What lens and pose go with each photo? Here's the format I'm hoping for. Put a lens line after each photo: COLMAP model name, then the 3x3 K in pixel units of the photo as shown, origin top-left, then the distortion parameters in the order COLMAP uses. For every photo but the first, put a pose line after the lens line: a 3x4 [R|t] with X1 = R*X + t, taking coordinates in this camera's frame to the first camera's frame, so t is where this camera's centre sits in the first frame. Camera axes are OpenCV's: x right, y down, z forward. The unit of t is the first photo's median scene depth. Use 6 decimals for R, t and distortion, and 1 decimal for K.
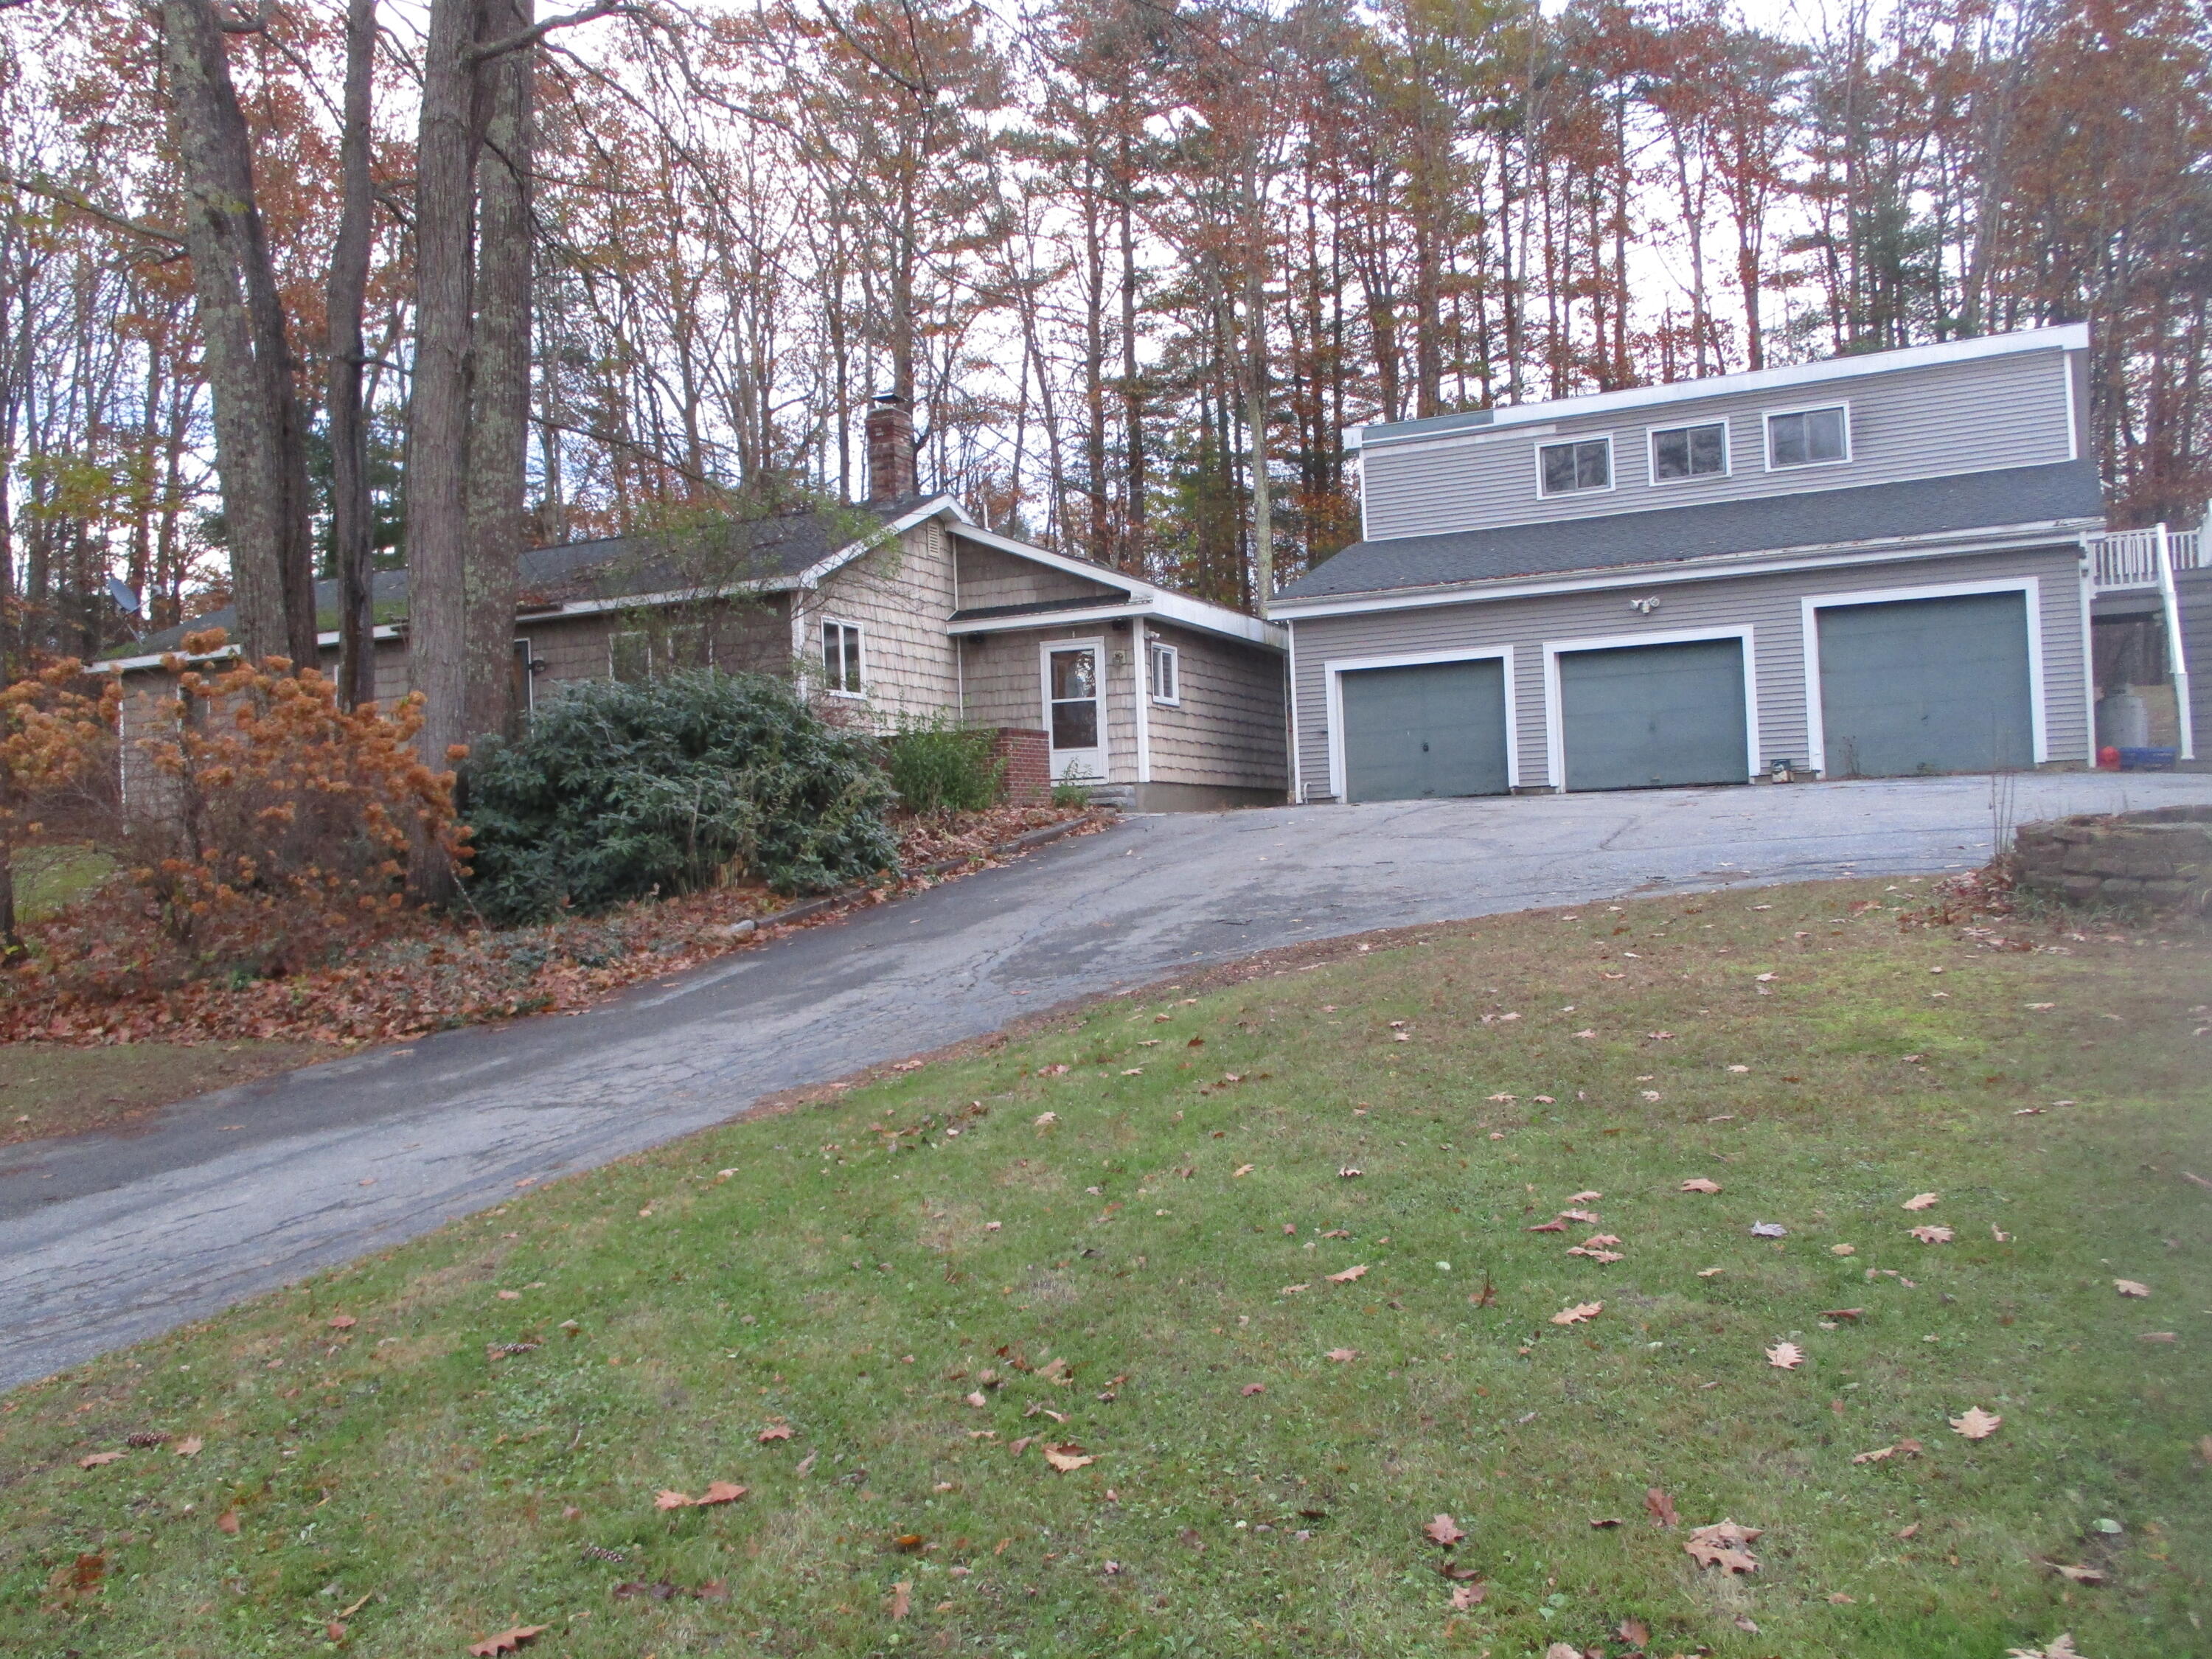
lens RADIAL K [[1809.9, 0, 1106.0], [0, 1809.9, 829.5], [0, 0, 1]] dist [-0.085436, 0.031789]
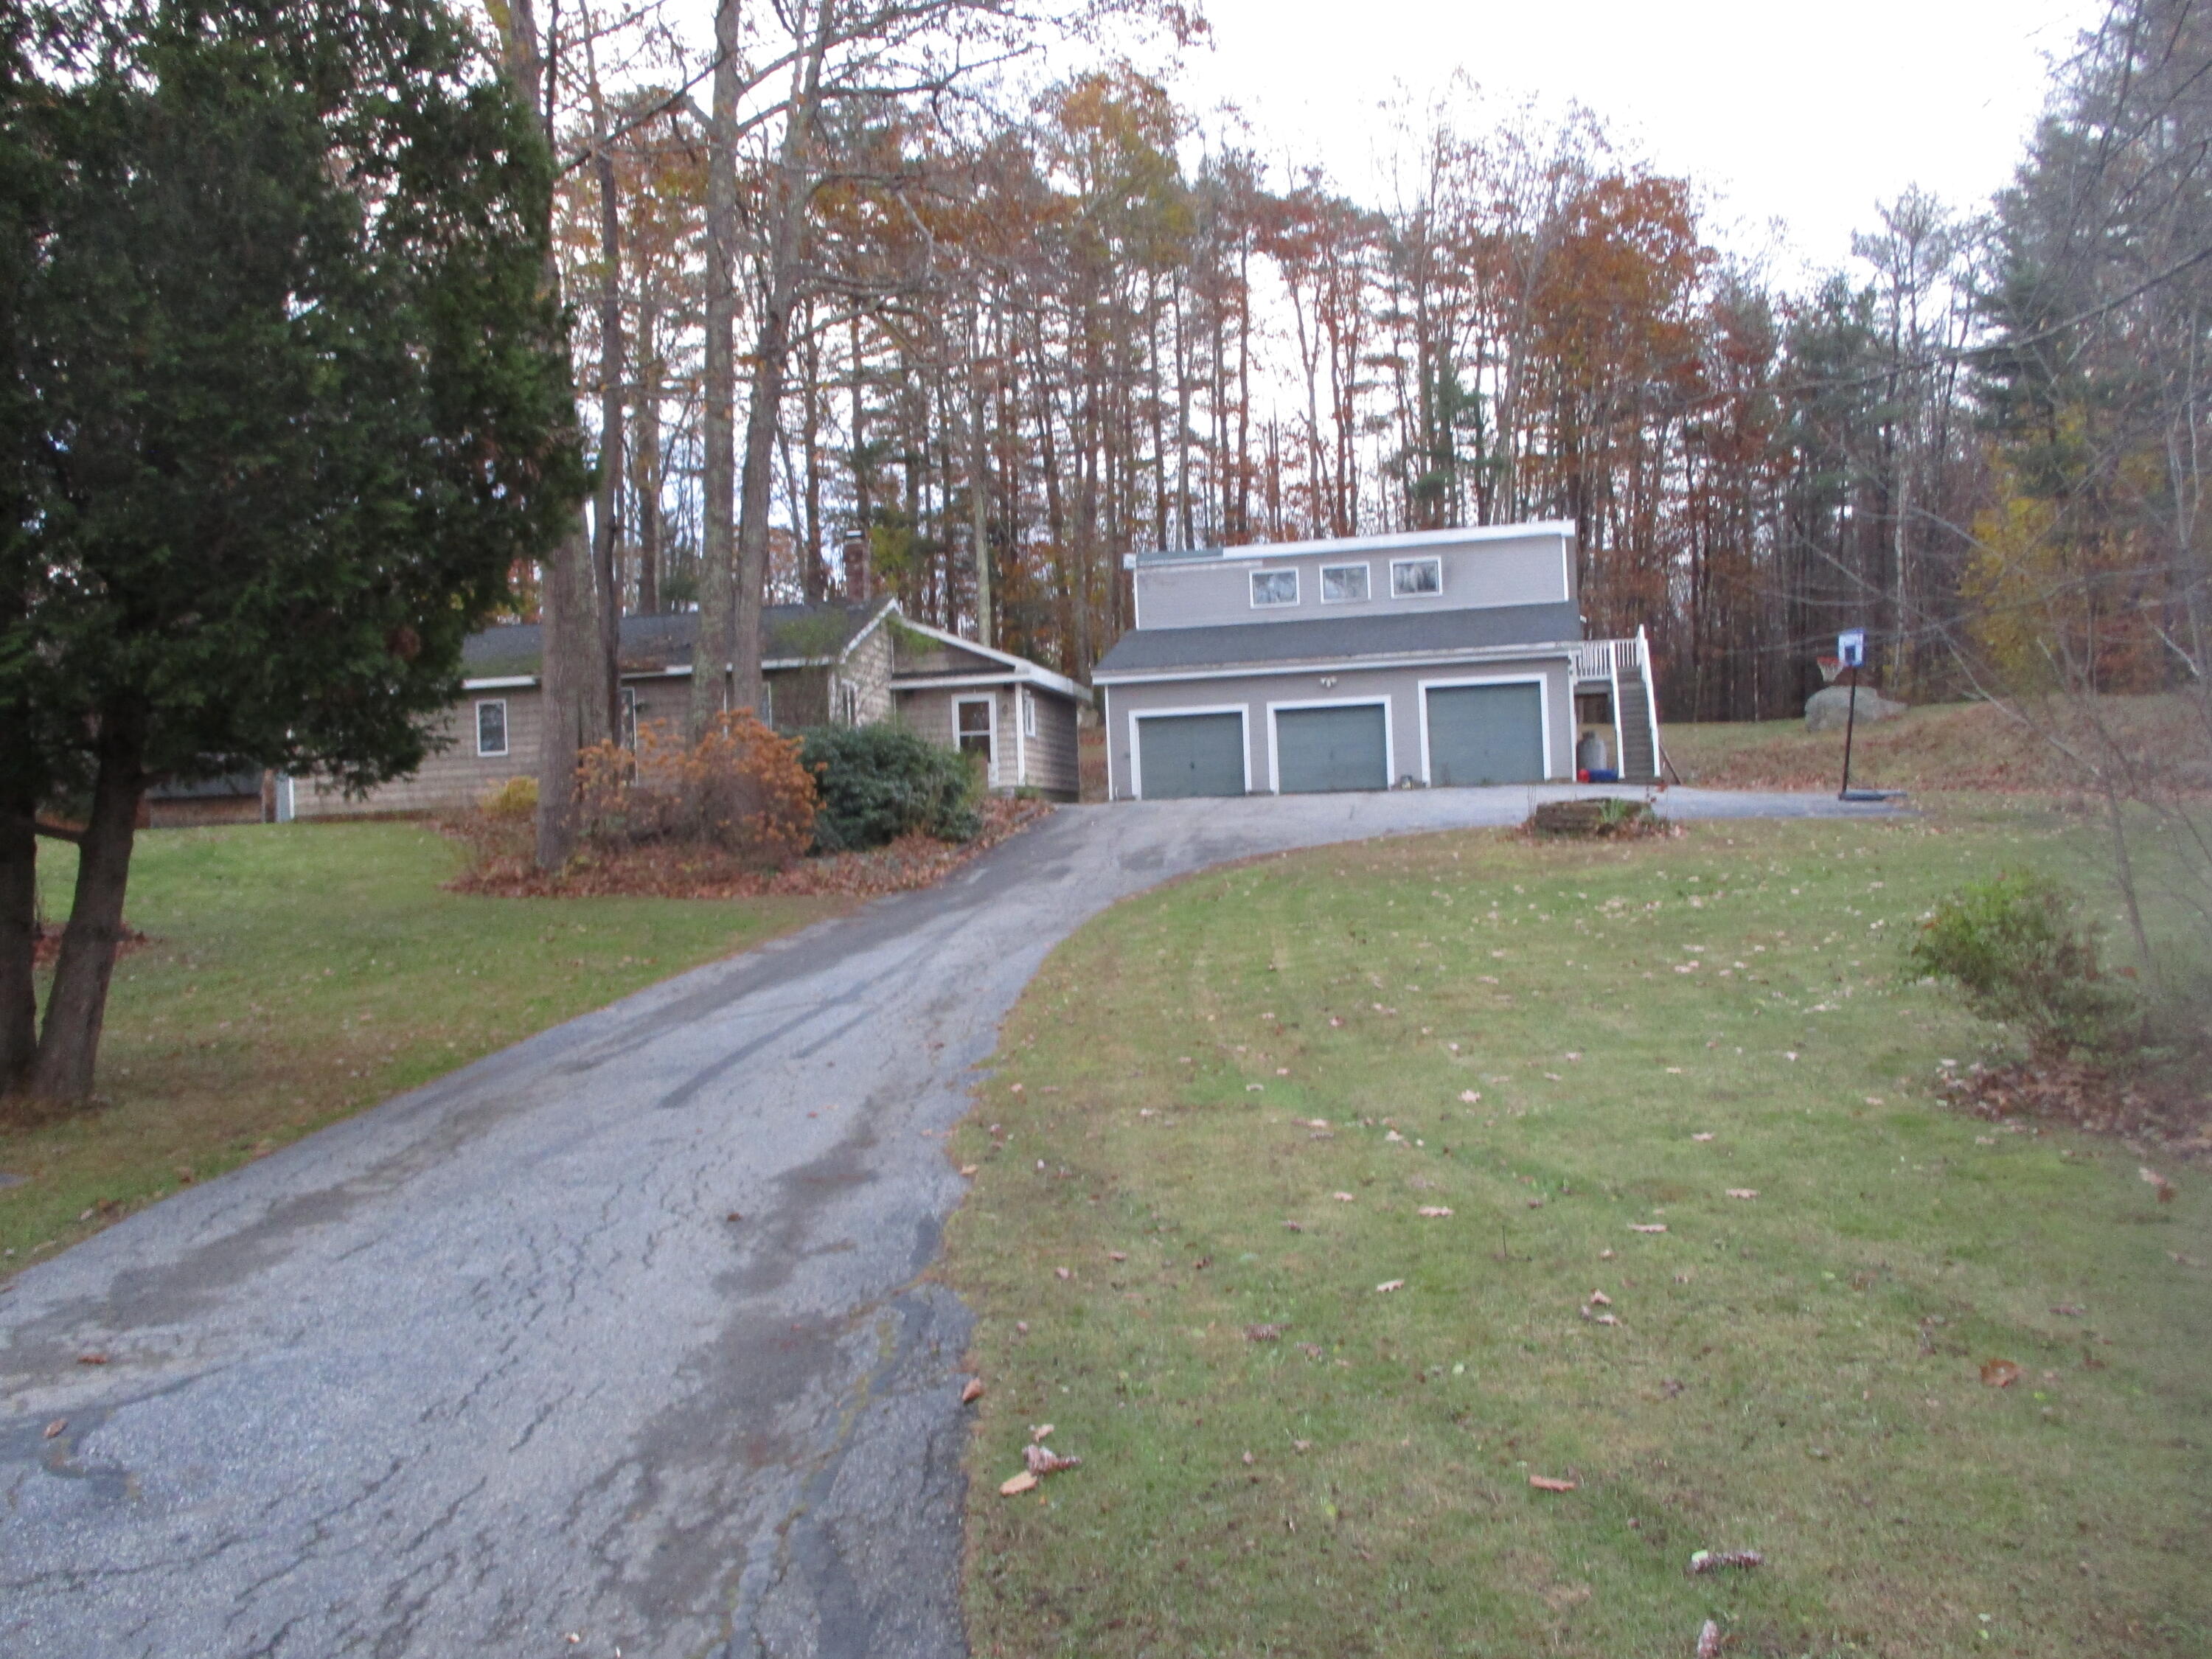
lens RADIAL K [[1840.1, 0, 1125.2], [0, 1840.1, 818.5], [0, 0, 1]] dist [-0.096890, 0.080191]
pose [[0.967451, 0.002968, 0.253040, -0.309871], [-0.000415, 0.999948, -0.010142, 0.018833], [-0.253057, 0.009707, 0.967403, -0.597911]]
